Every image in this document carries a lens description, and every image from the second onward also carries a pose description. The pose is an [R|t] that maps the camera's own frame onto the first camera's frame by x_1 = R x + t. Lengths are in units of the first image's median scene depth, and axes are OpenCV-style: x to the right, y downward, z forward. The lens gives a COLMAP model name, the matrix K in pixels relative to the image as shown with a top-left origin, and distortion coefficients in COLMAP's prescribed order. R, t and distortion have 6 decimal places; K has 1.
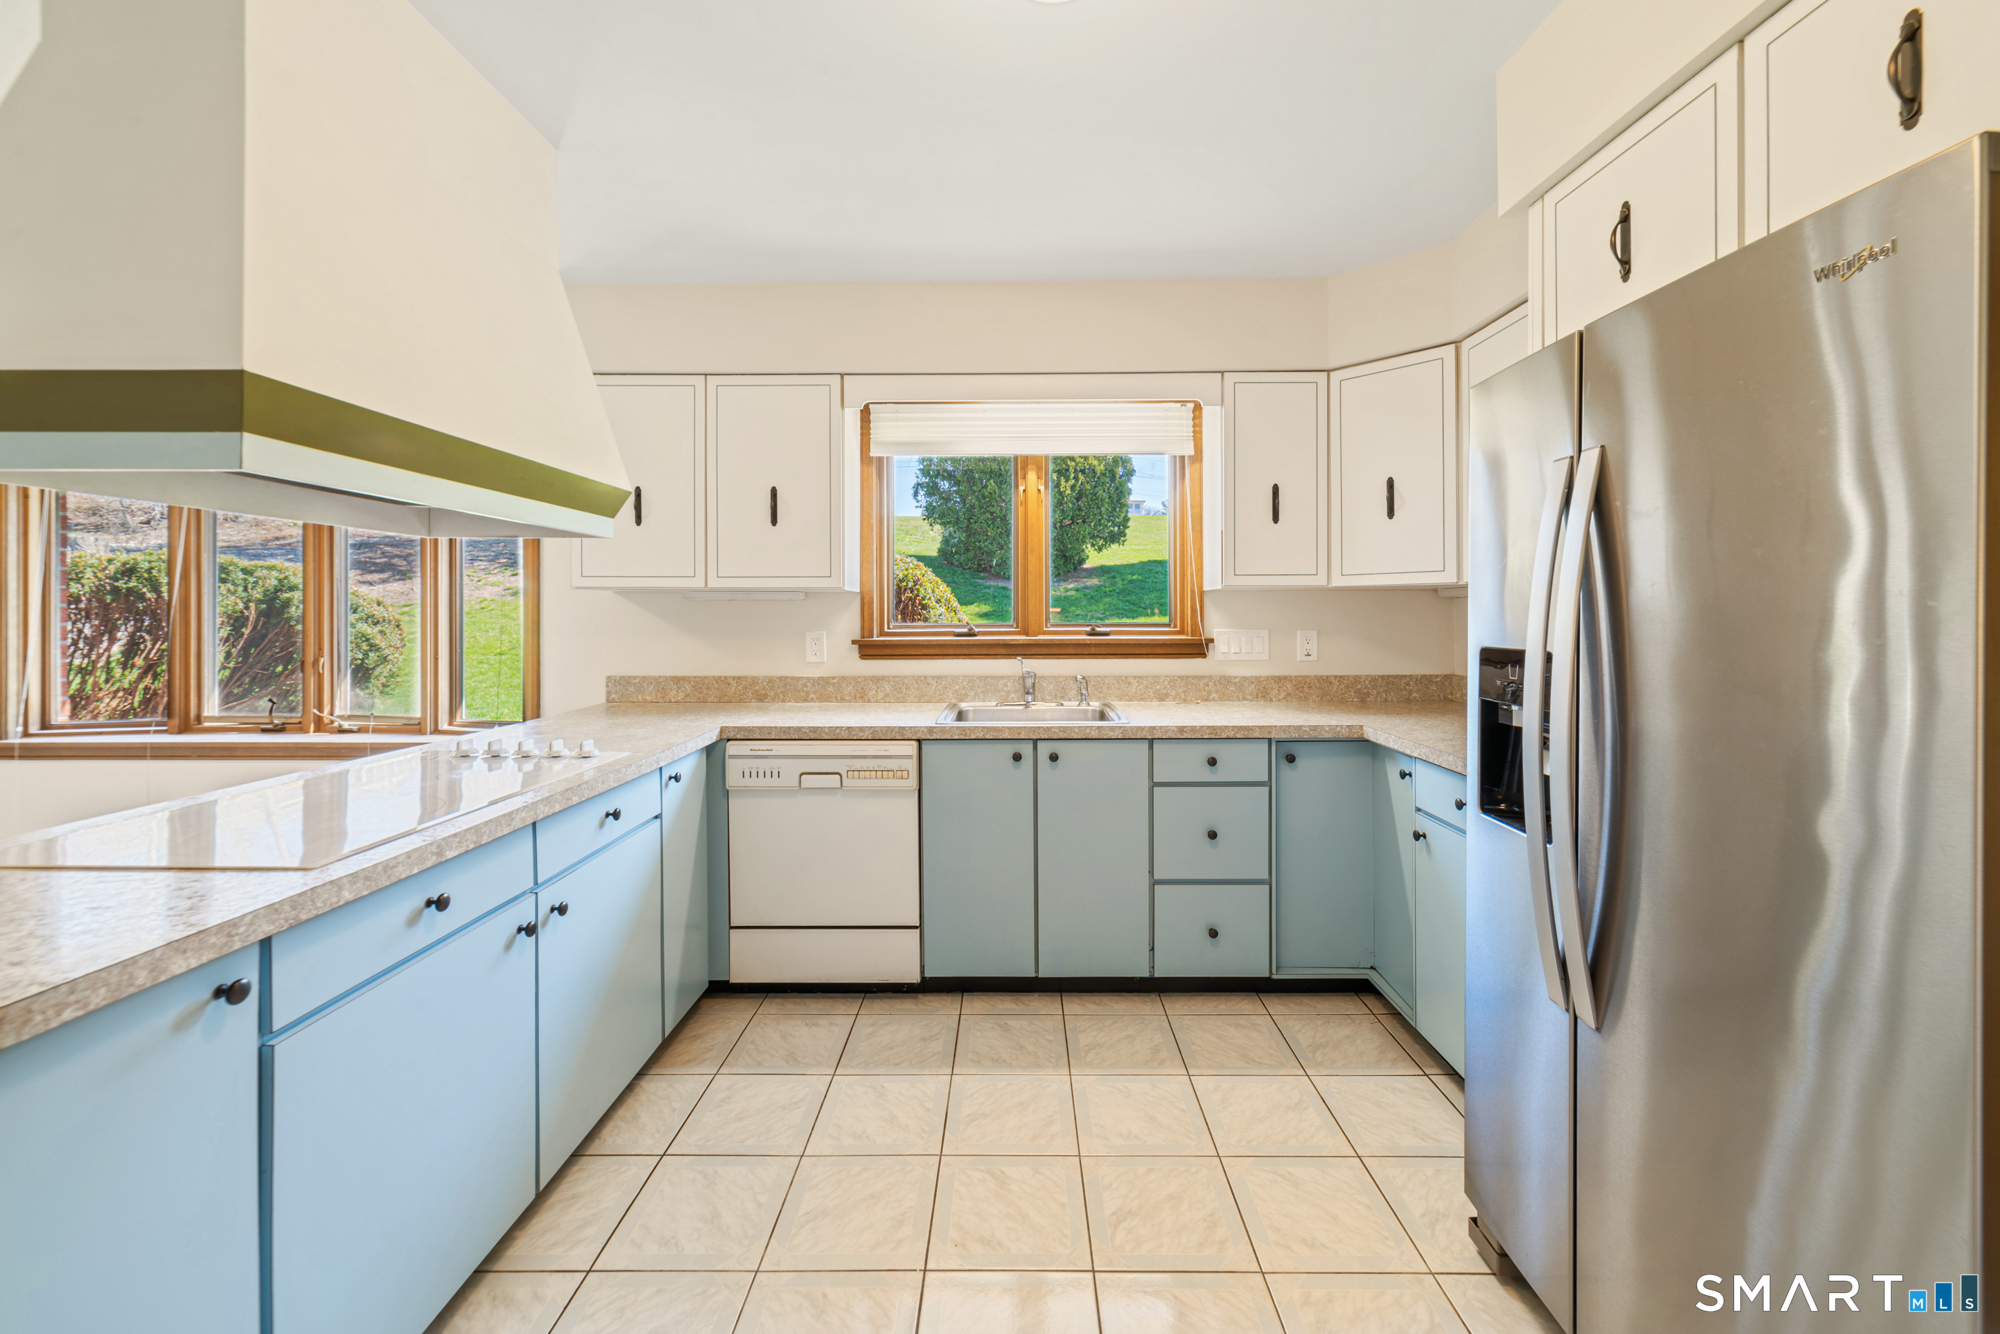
lens RADIAL K [[793.3, 0, 1008.7], [0, 793.3, 619.6], [0, 0, 1]] dist [0.004801, 0.001242]
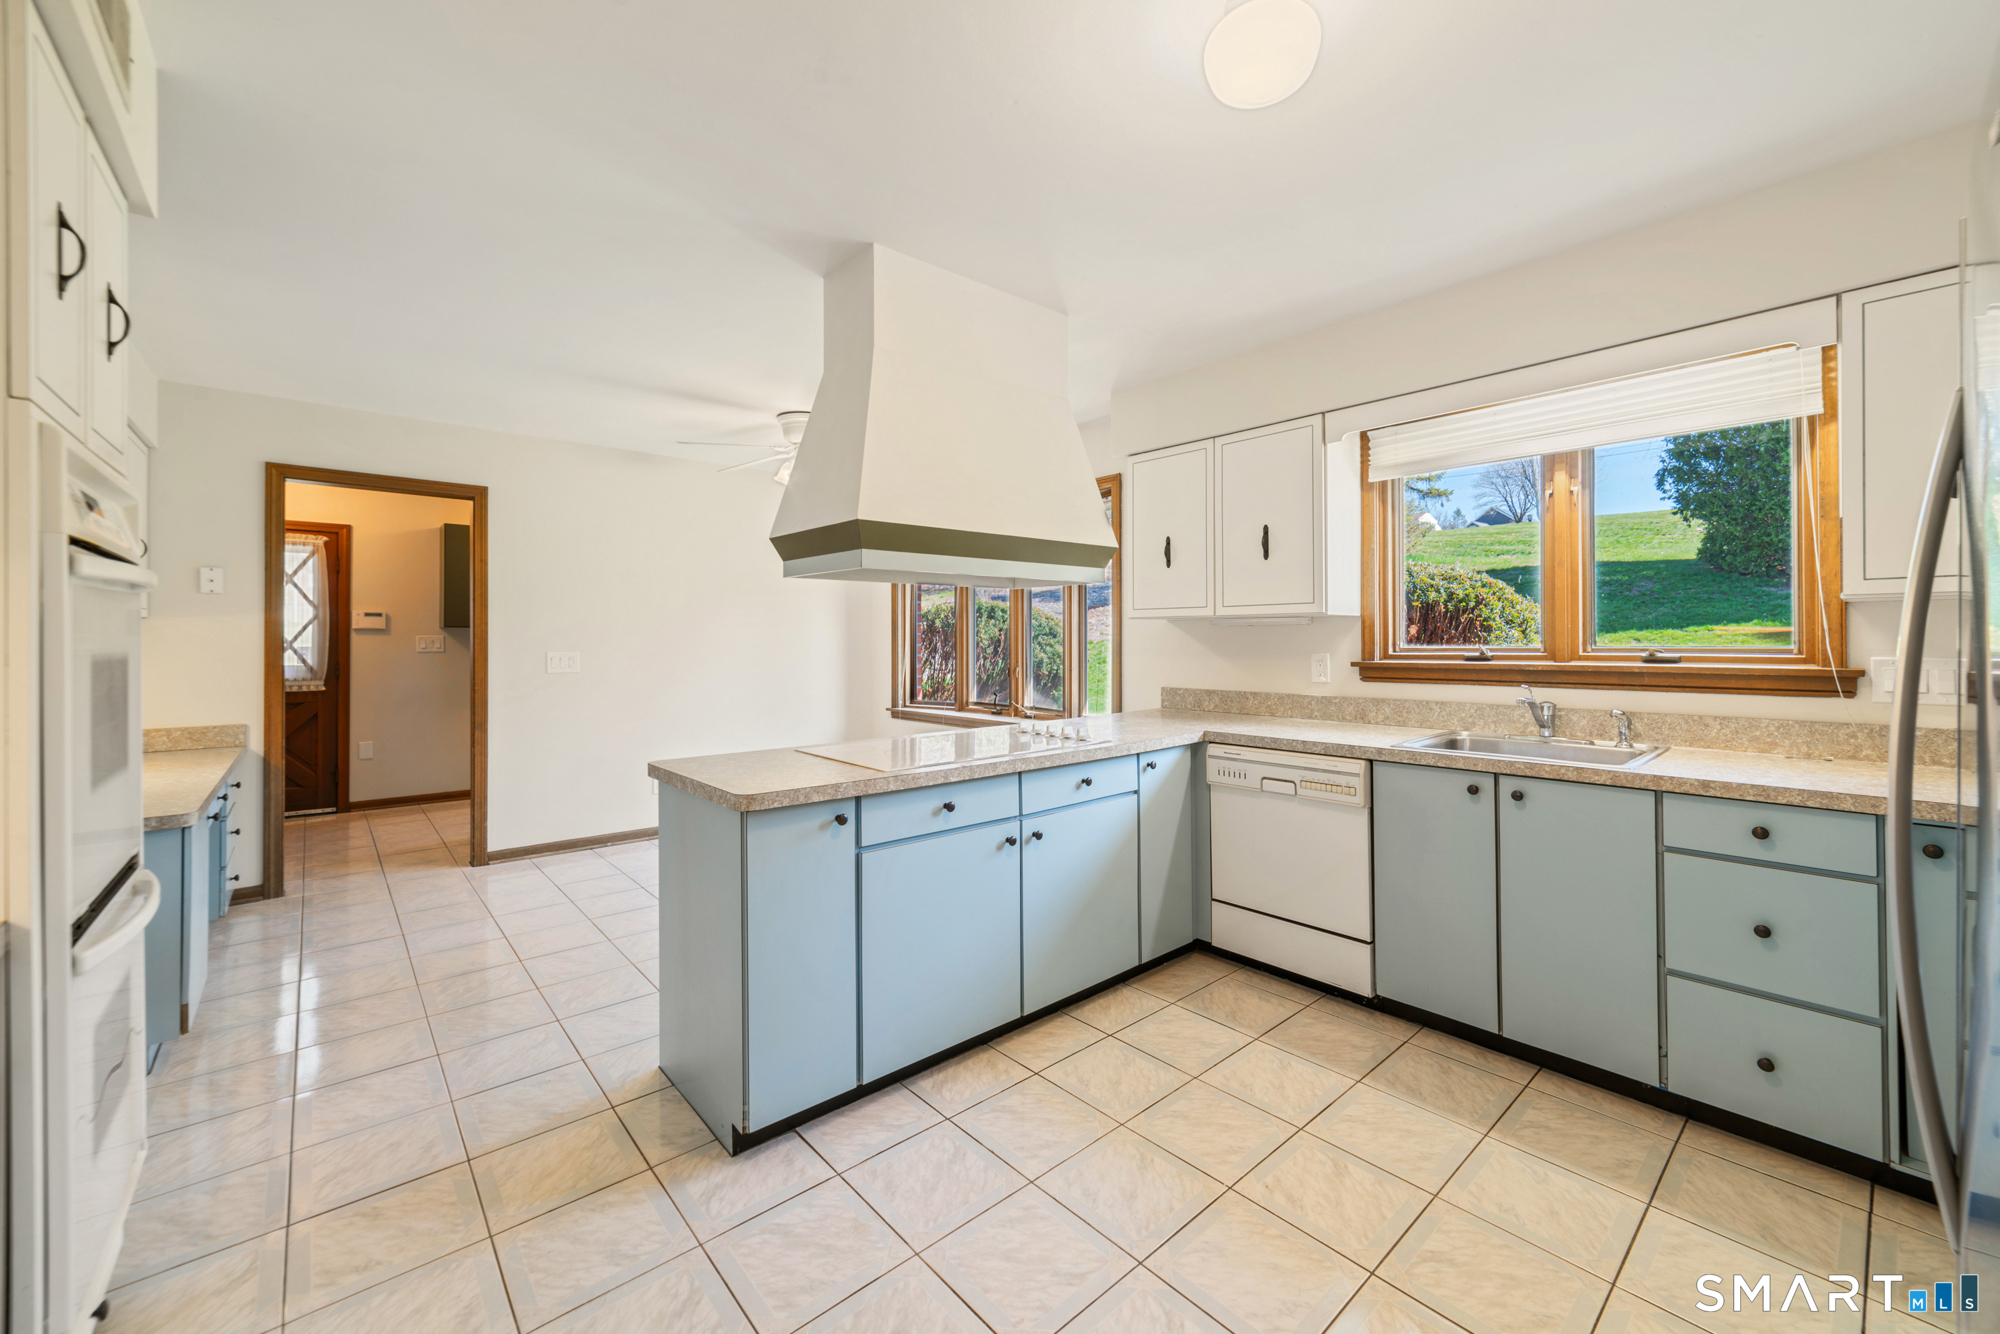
lens RADIAL K [[793.3, 0, 1017.2], [0, 793.3, 639.4], [0, 0, 1]] dist [0.004801, 0.001242]
pose [[0.670620, -0.002607, -0.741796, 0.340095], [-0.000258, 0.999993, -0.003748, 0.000014], [0.741801, 0.002705, 0.670615, -0.022689]]
